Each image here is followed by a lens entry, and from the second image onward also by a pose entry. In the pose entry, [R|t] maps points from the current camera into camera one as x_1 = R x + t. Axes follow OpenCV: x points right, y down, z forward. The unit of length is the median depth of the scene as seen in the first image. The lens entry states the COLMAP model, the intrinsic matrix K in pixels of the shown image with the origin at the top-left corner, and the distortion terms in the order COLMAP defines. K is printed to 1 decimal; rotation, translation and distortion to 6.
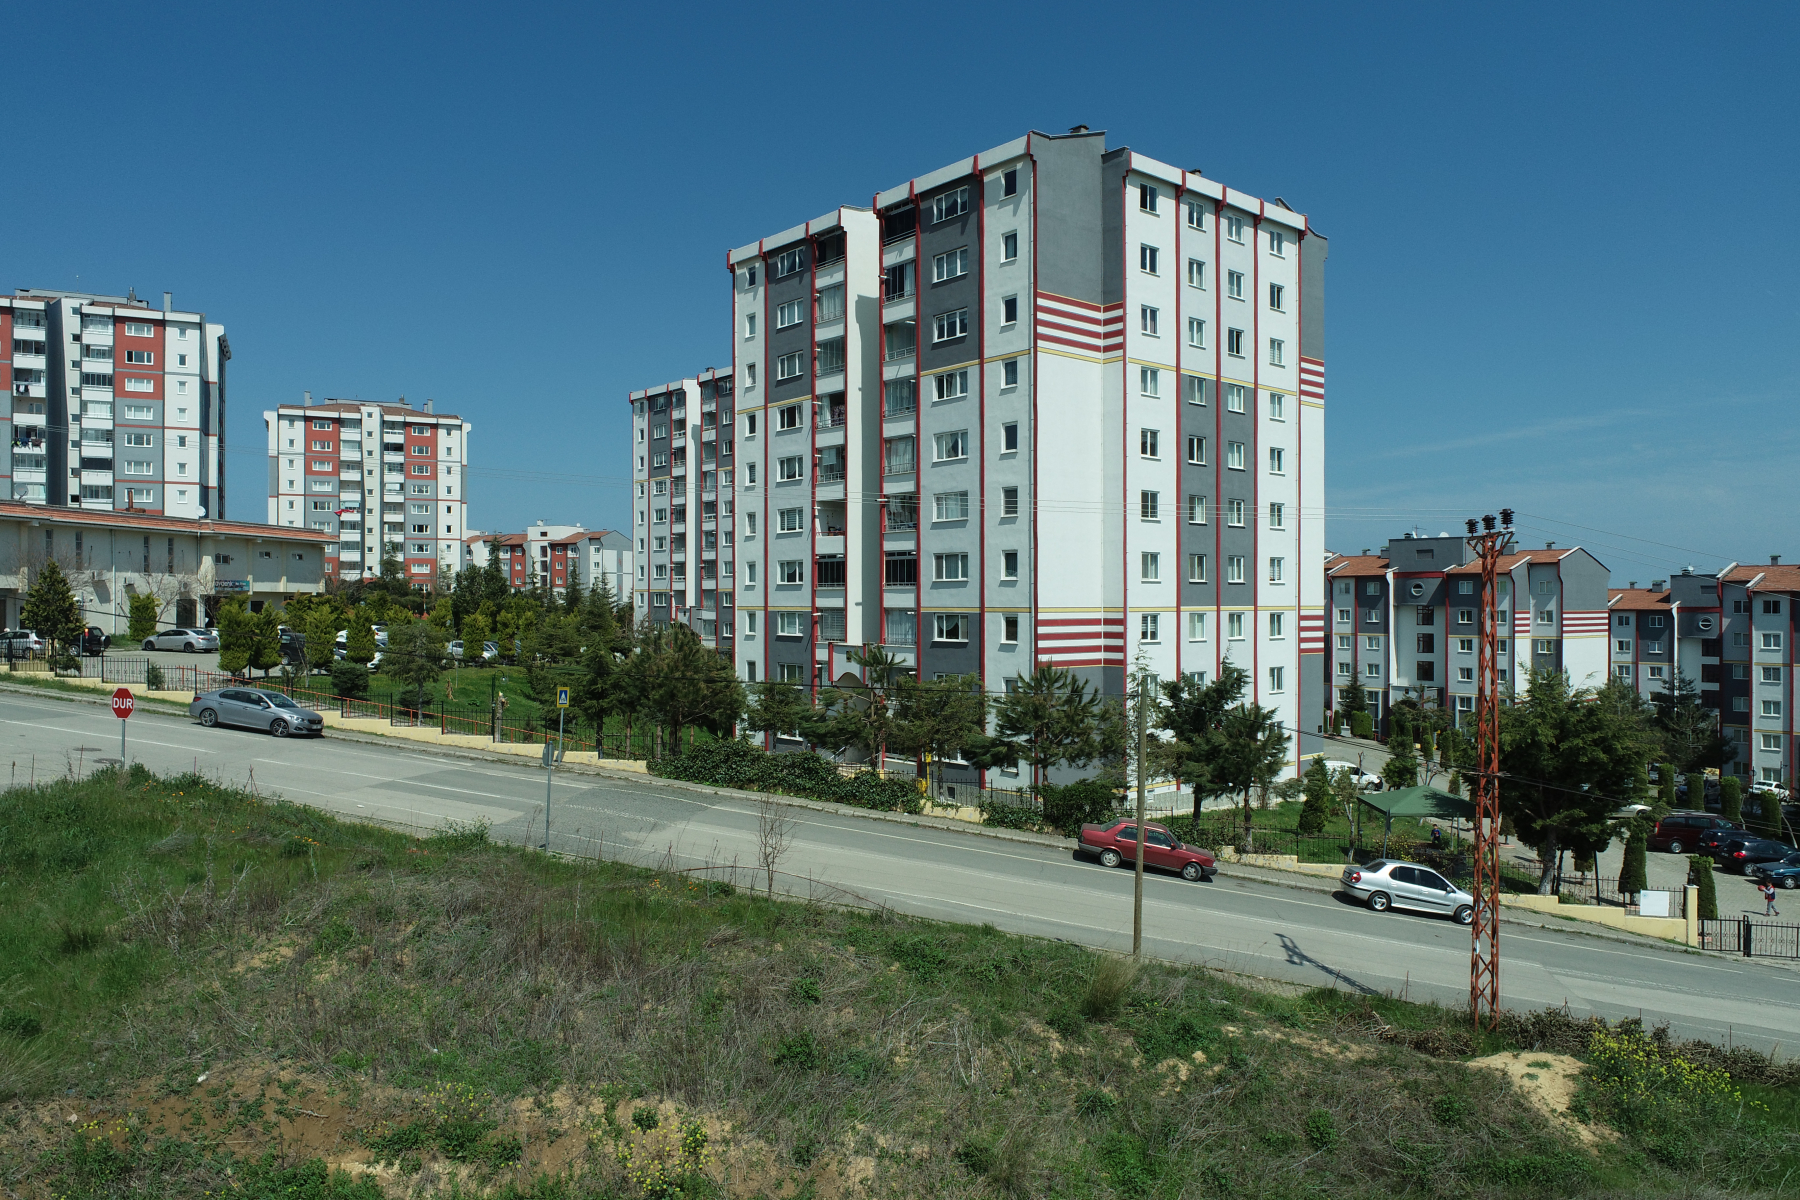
lens RADIAL K [[1212.4, 0, 901.6], [0, 1212.4, 601.0], [0, 0, 1]] dist [-0.017919, 0.008965]
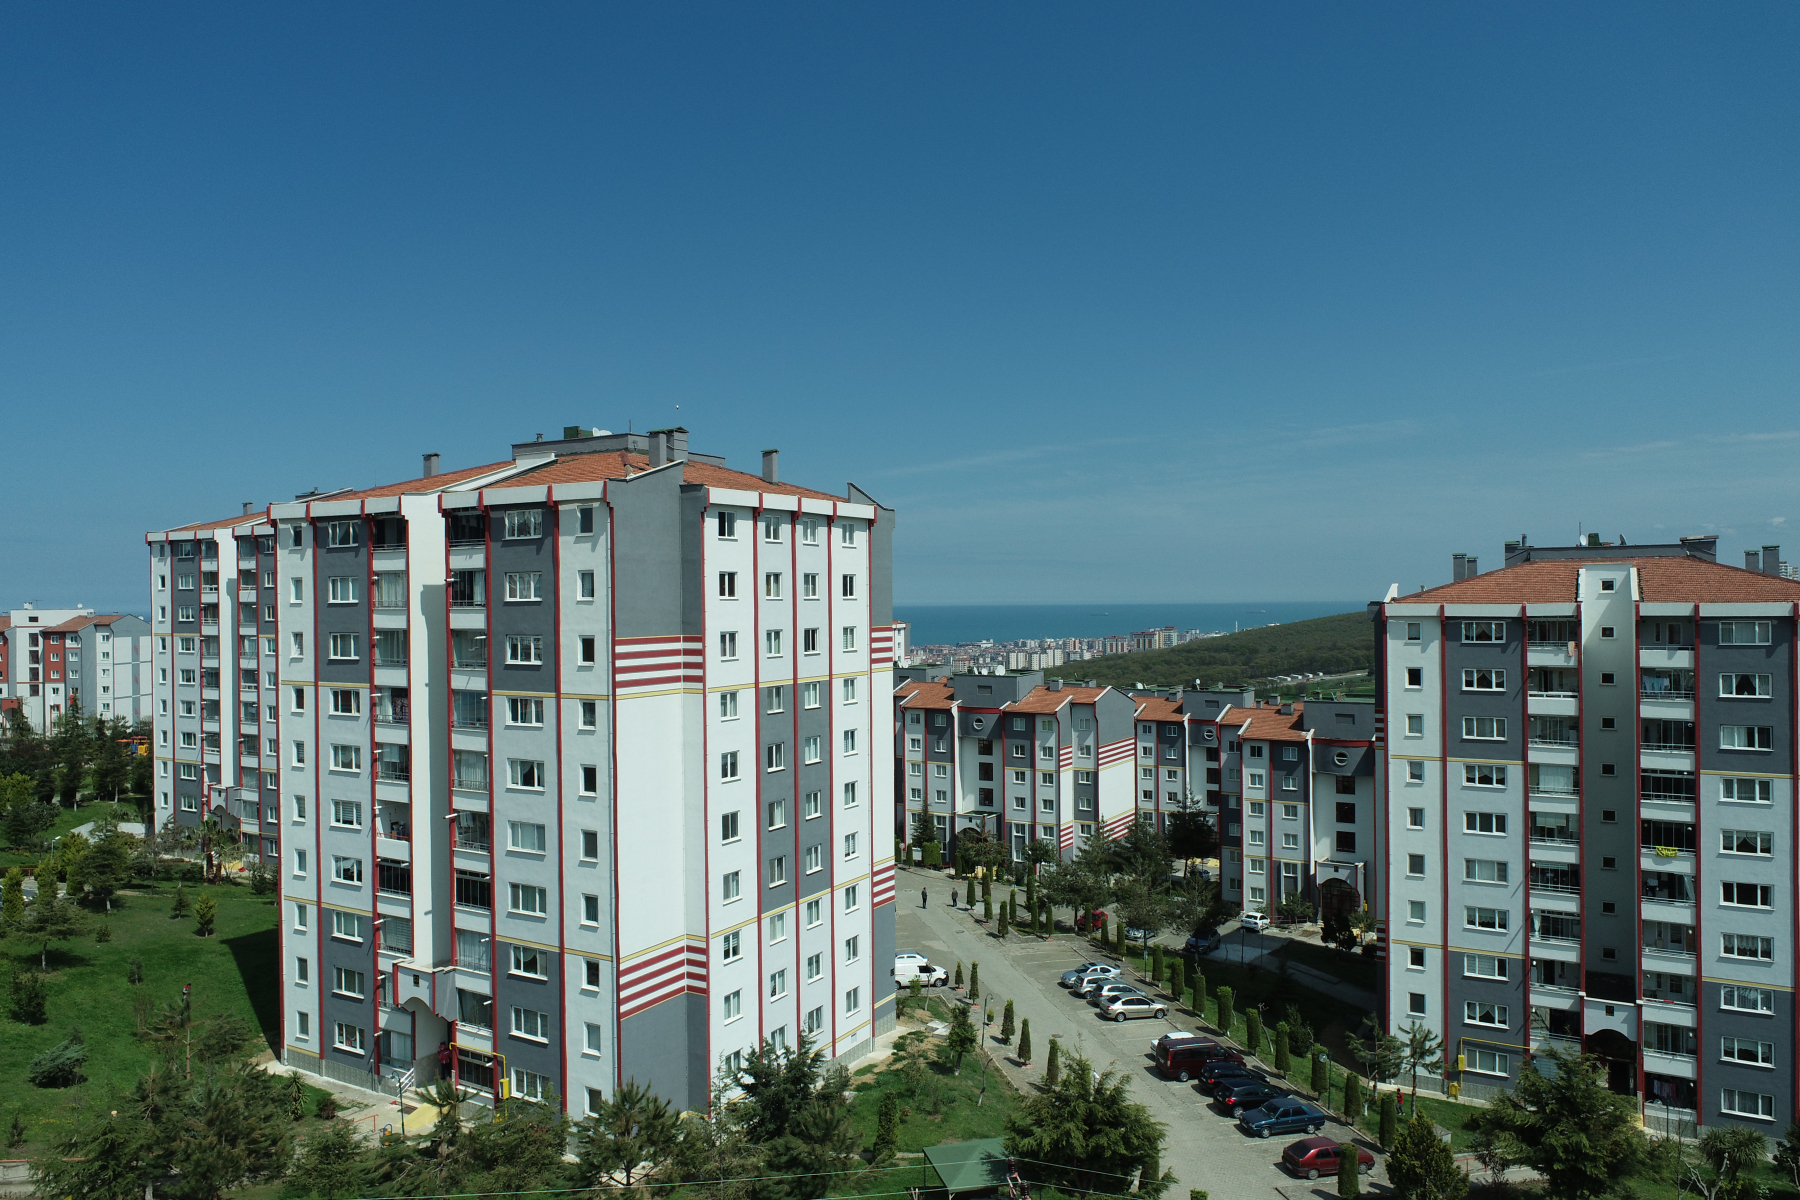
lens RADIAL K [[1212.4, 0, 901.6], [0, 1212.4, 601.0], [0, 0, 1]] dist [-0.017919, 0.008965]
pose [[0.943693, -0.009856, 0.330676, 0.004707], [0.009651, 0.999951, 0.002262, -0.231733], [-0.330682, 0.001057, 0.943742, -0.008747]]
